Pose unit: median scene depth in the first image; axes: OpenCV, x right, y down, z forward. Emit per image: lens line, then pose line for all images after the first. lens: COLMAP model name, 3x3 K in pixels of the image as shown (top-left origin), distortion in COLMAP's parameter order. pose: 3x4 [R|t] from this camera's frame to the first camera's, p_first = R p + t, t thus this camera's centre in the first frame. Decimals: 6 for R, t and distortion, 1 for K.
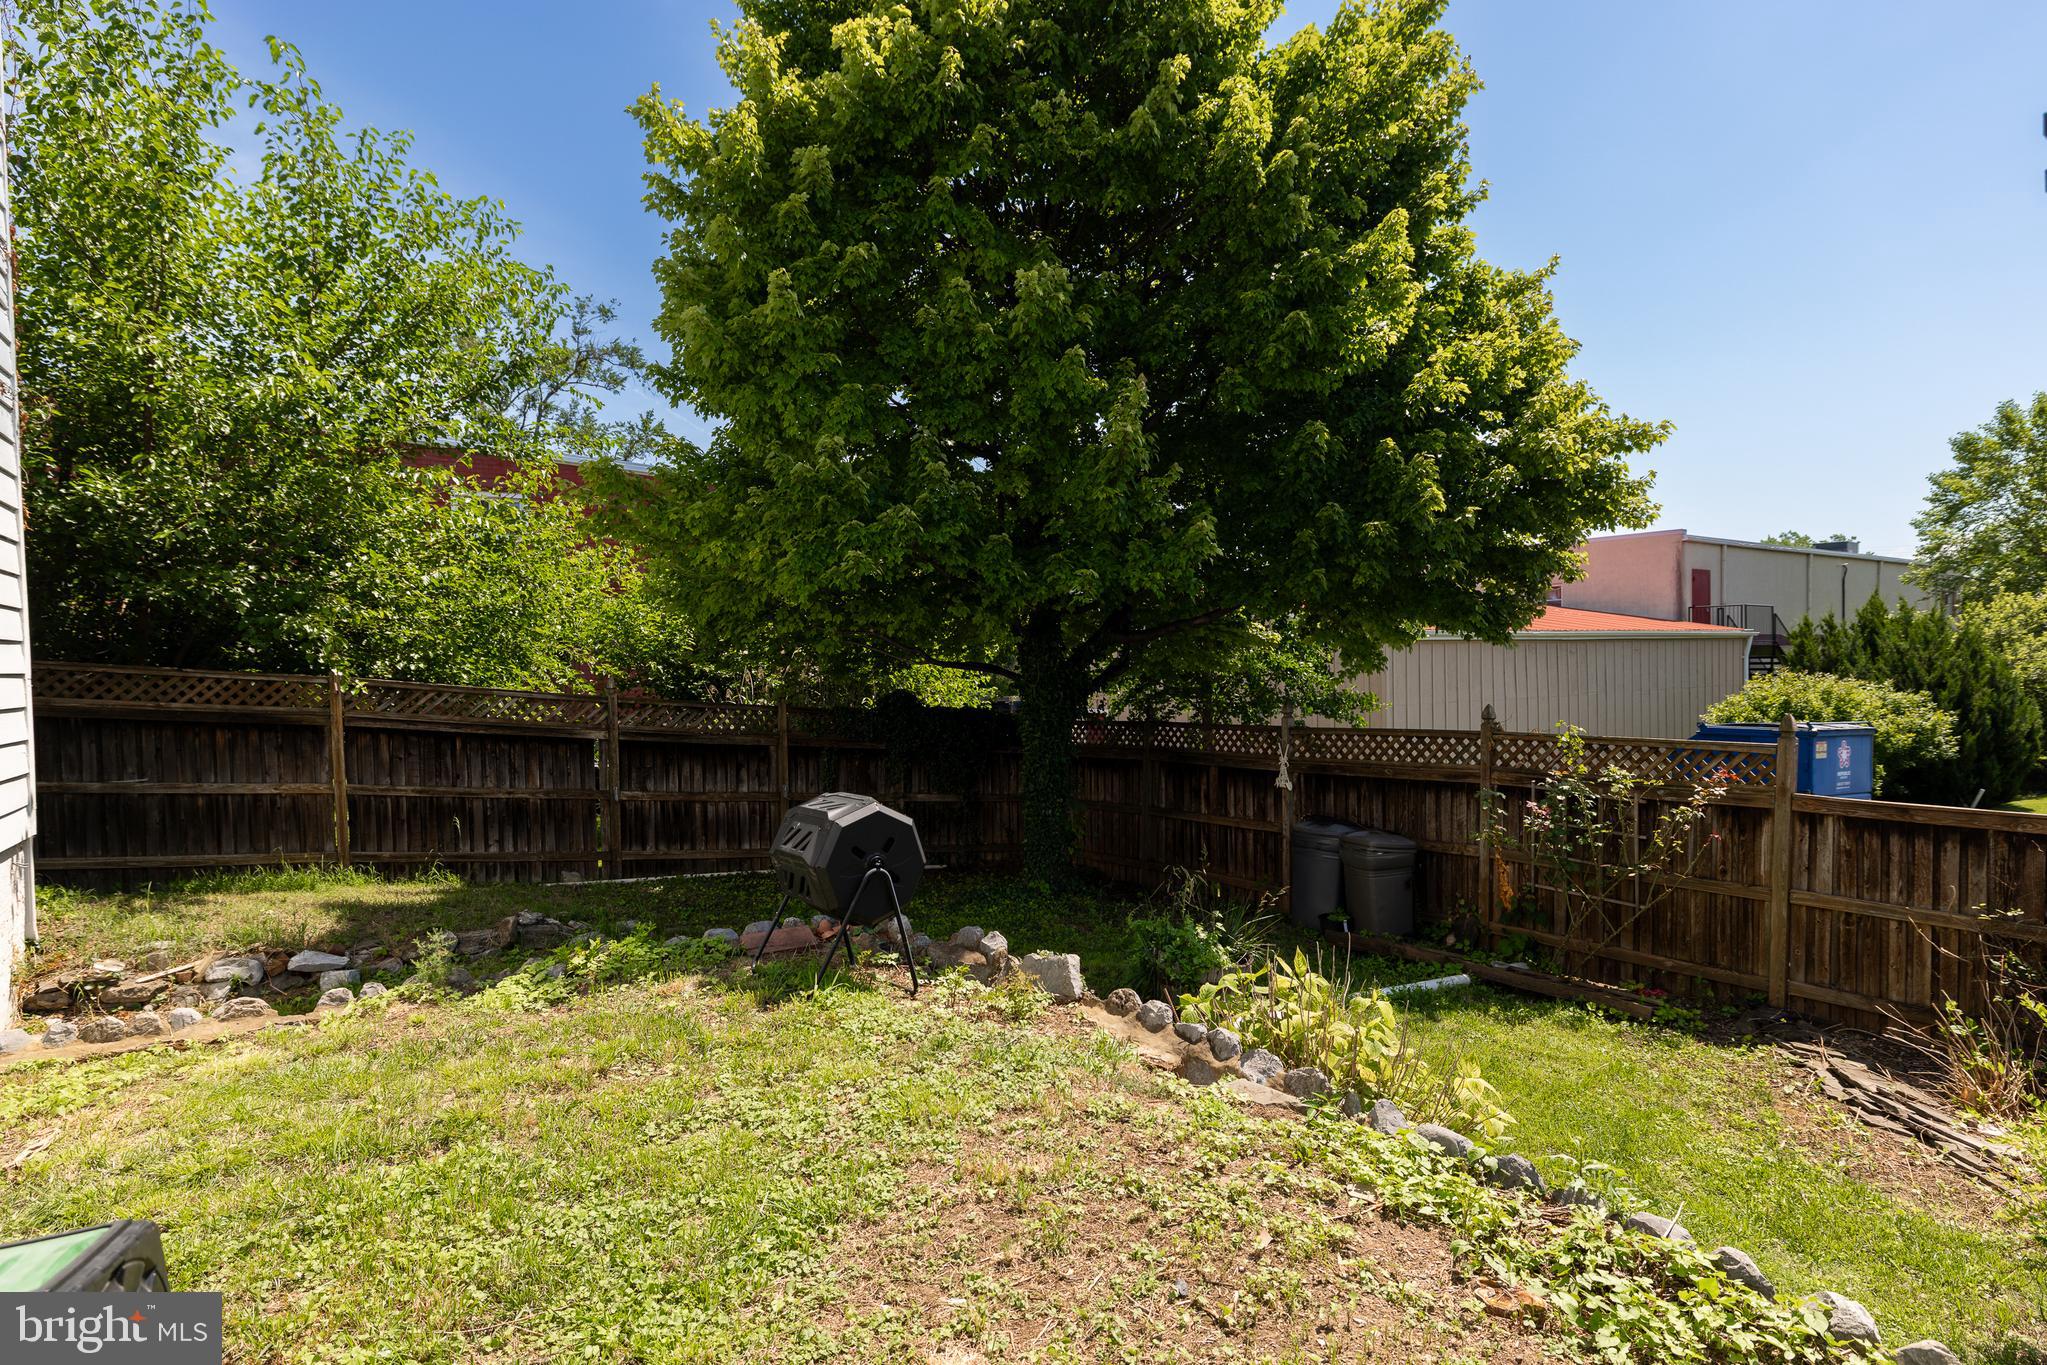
lens RADIAL K [[1081.5, 0, 1023.5], [0, 1081.5, 682.5], [0, 0, 1]] dist [0.001707, 0.000443]
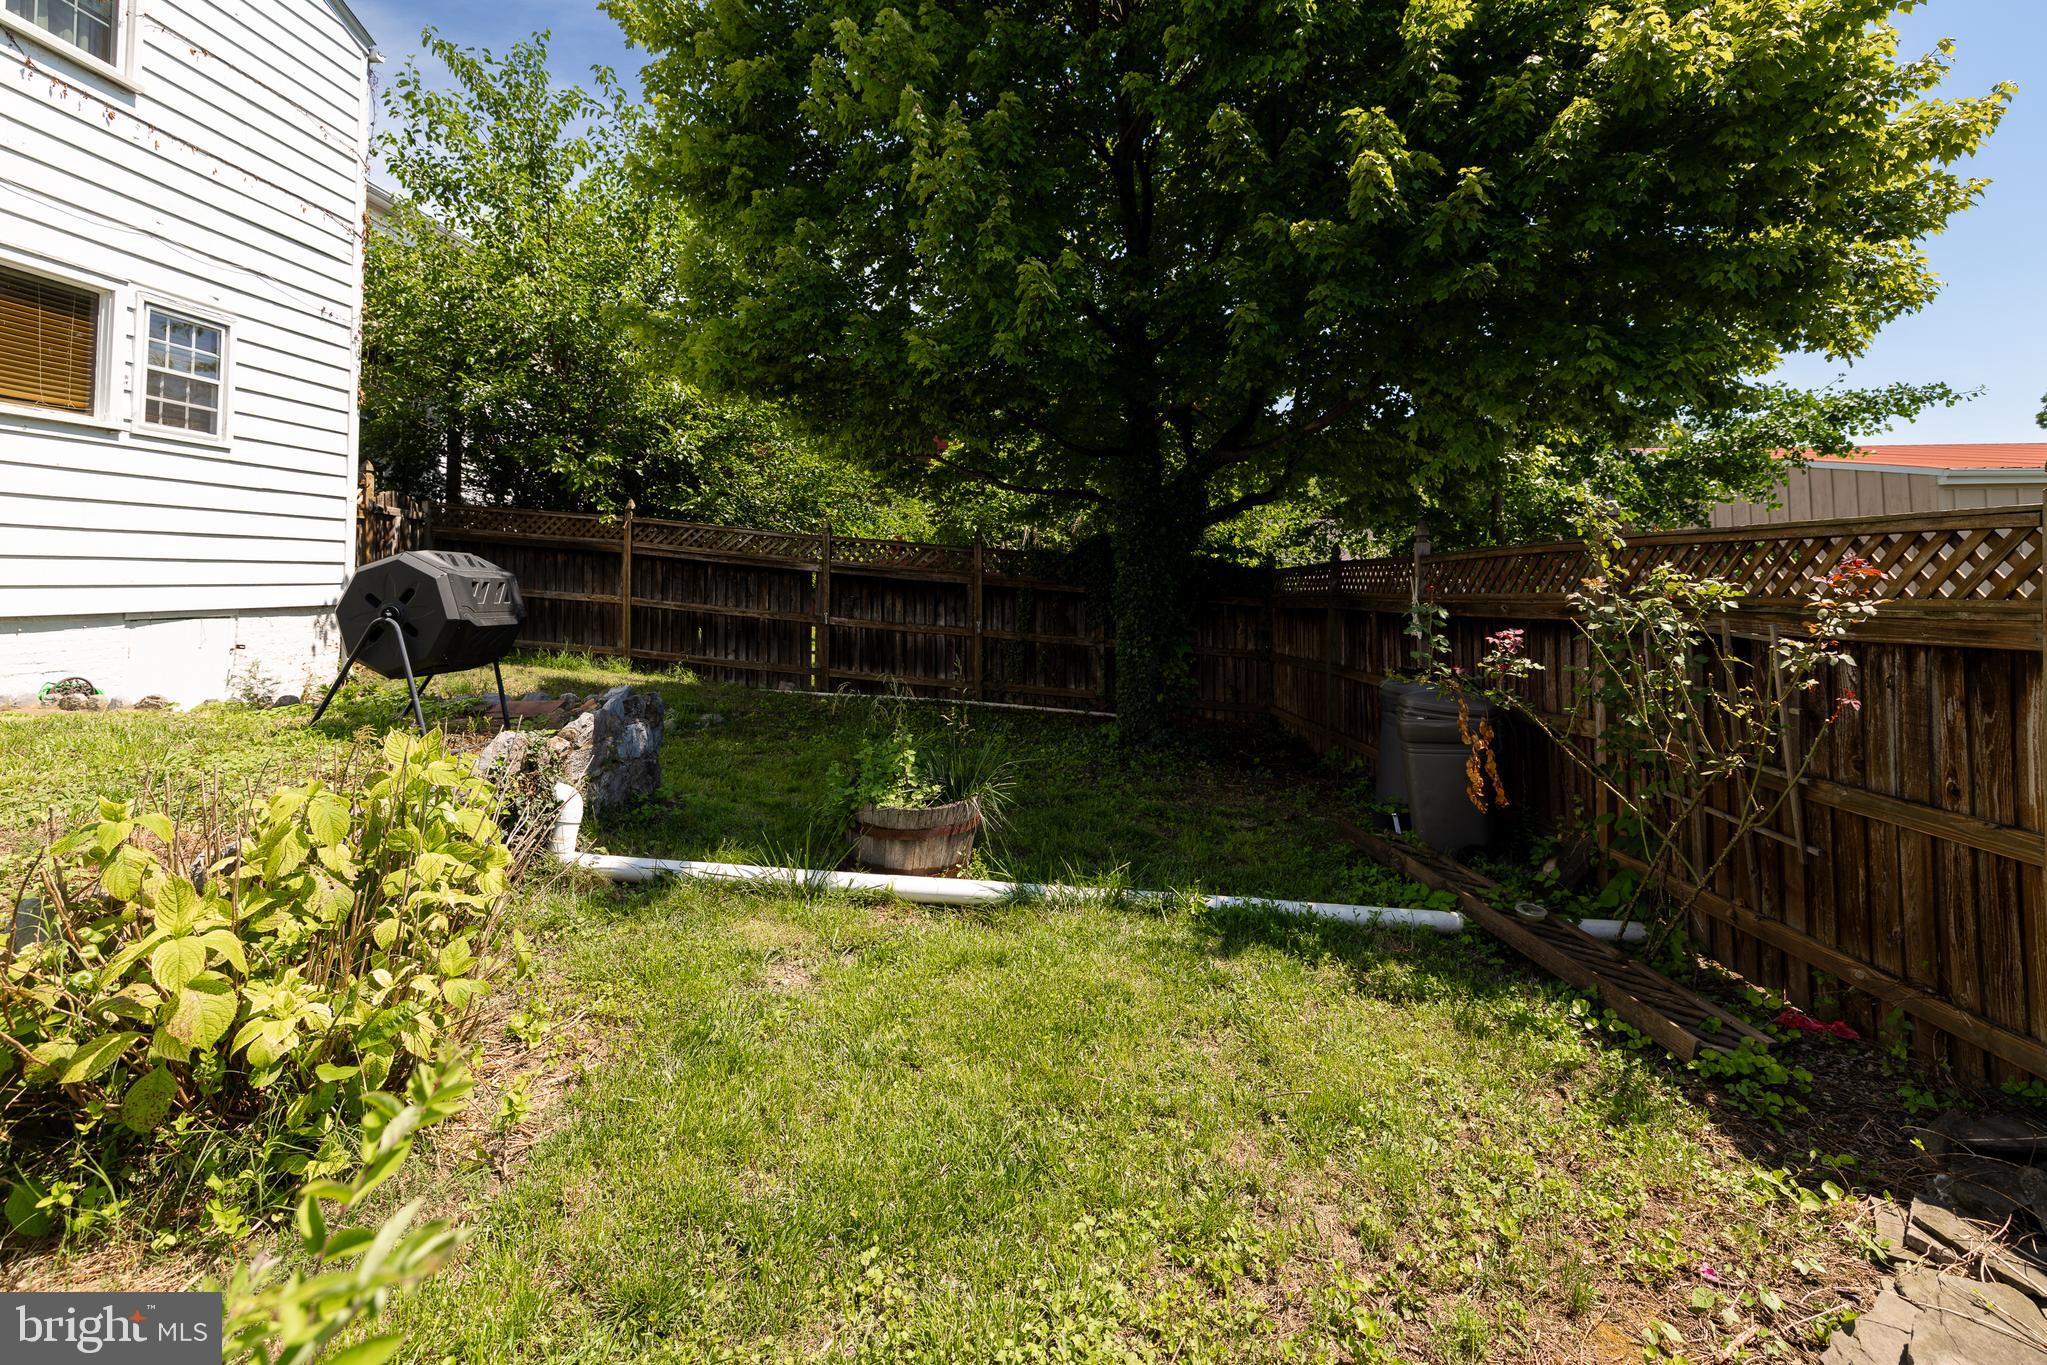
lens RADIAL K [[922.5, 0, 1043.0], [0, 922.5, 691.7], [0, 0, 1]] dist [0.002202, 0.000994]
pose [[0.829437, 0.078694, -0.553029, 0.398303], [-0.018664, 0.993378, 0.113362, 0.072602], [0.558288, -0.083704, 0.825414, 0.360916]]
